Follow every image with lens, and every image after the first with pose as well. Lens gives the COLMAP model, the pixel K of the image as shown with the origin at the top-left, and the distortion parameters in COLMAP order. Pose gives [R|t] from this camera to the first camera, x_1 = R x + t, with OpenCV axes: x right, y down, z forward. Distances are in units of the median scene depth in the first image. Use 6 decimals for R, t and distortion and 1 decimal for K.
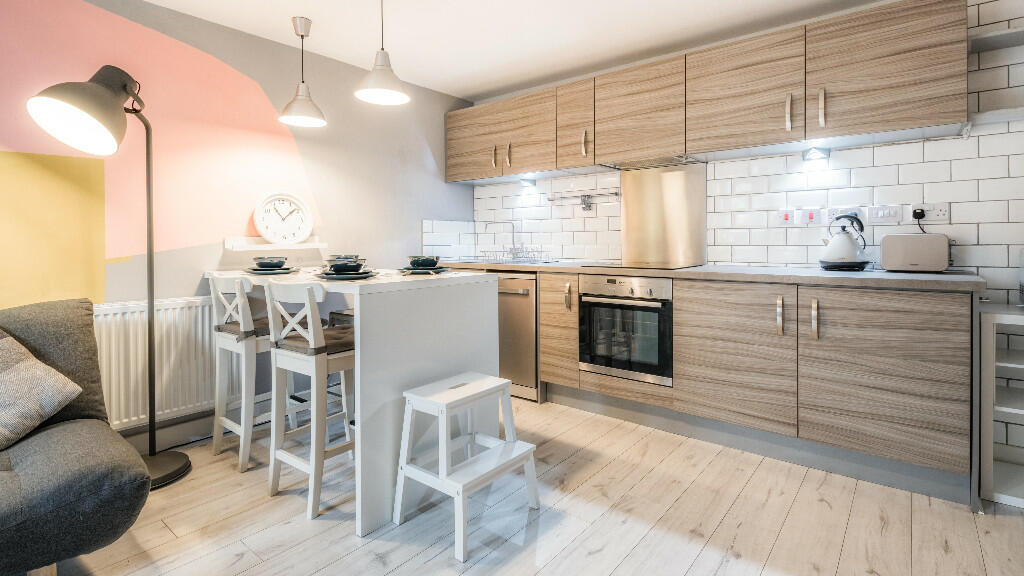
lens RADIAL K [[498.3, 0, 520.7], [0, 498.3, 244.5], [0, 0, 1]] dist [-0.003068, 0.000866]
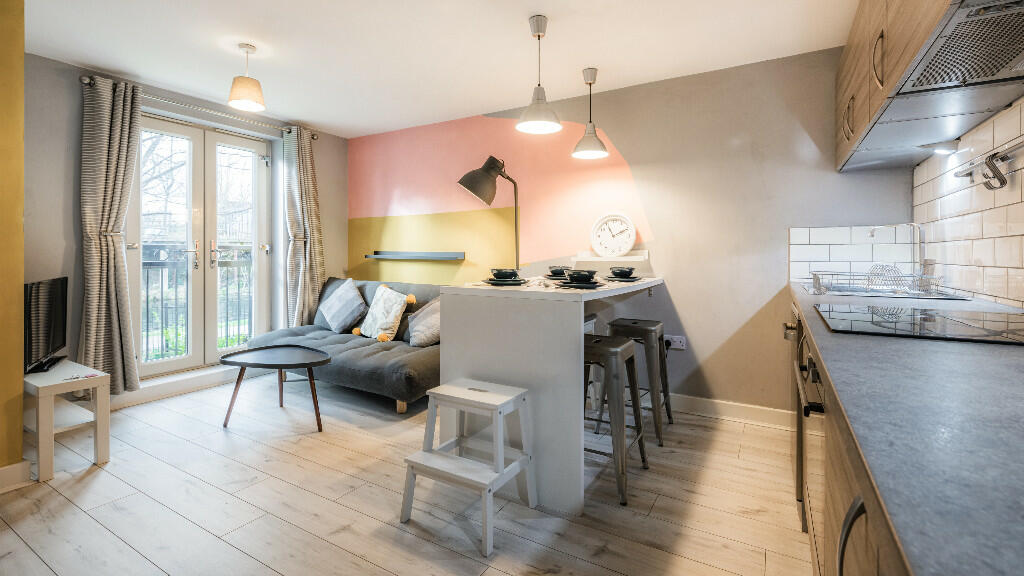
lens RADIAL K [[446.2, 0, 516.3], [0, 446.2, 253.5], [0, 0, 1]] dist [0.008569, -0.002236]
pose [[0.142181, 0.002881, -0.989836, 0.624279], [-0.010895, 0.999940, 0.001346, -0.009568], [0.989781, 0.010593, 0.142204, 0.700180]]
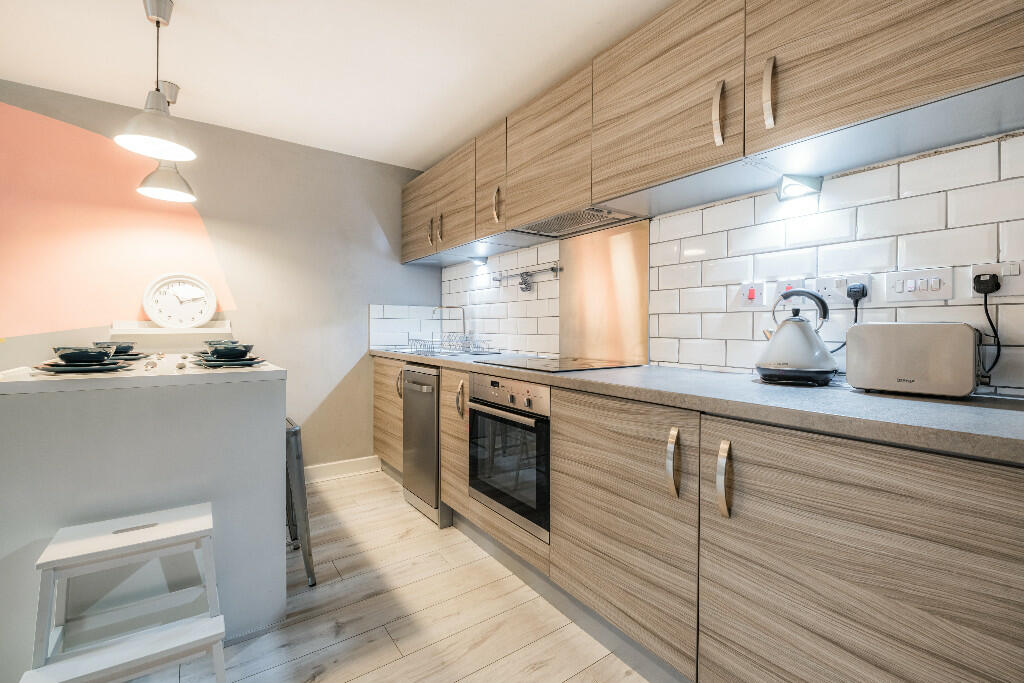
lens RADIAL K [[449.5, 0, 515.4], [0, 449.5, 333.1], [0, 0, 1]] dist [-0.009099, -0.001437]
pose [[0.961459, 0.015363, -0.274518, 0.424232], [-0.014748, 0.999882, 0.004305, -0.005326], [0.274552, -0.000091, 0.961572, 0.397077]]
